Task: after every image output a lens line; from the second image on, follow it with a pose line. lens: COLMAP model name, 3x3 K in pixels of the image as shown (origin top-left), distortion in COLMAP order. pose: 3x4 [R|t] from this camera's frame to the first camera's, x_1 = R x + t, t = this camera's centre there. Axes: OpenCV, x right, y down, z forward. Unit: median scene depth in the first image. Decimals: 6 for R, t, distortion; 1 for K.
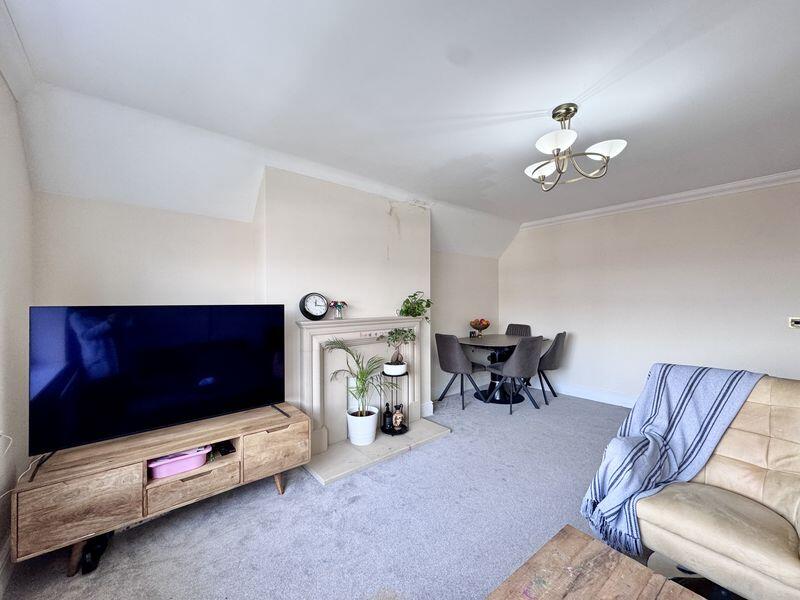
lens RADIAL K [[315.7, 0, 400.0], [0, 315.7, 300.0], [0, 0, 1]] dist [-0.023911, -0.000053]
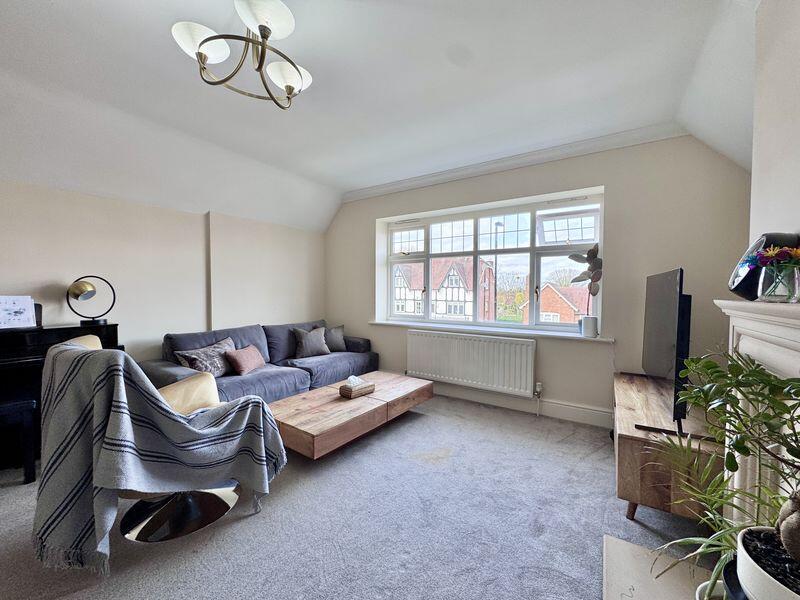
lens RADIAL K [[319.1, 0, 402.2], [0, 319.1, 301.0], [0, 0, 1]] dist [-0.002064, -0.000207]
pose [[-0.957567, -0.001148, -0.288209, 0.244336], [-0.007191, 0.999776, 0.019910, 0.058049], [0.288122, 0.021138, -0.957360, 1.048811]]
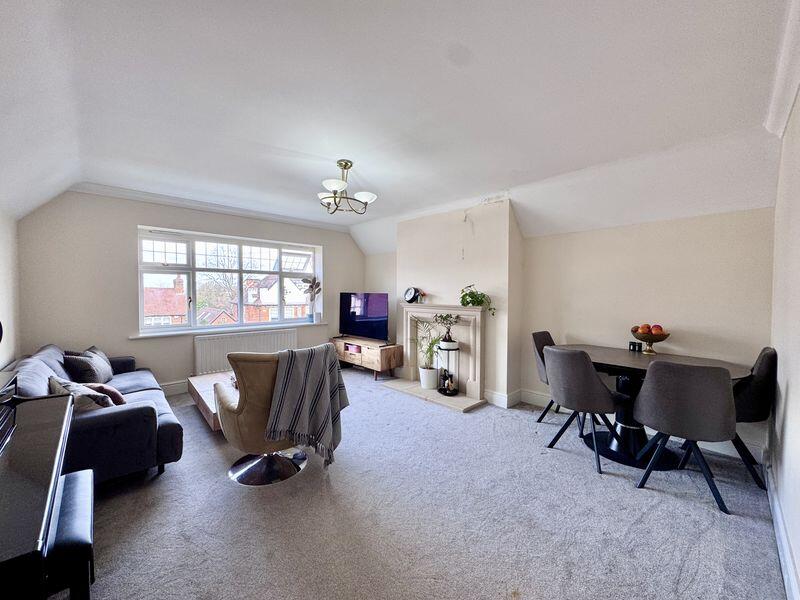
lens RADIAL K [[319.1, 0, 402.2], [0, 319.1, 301.0], [0, 0, 1]] dist [-0.002064, -0.000207]
pose [[0.060331, 0.034025, -0.997598, 1.220511], [-0.004188, 0.999419, 0.033834, -0.006103], [0.998170, 0.002136, 0.060438, 0.702227]]
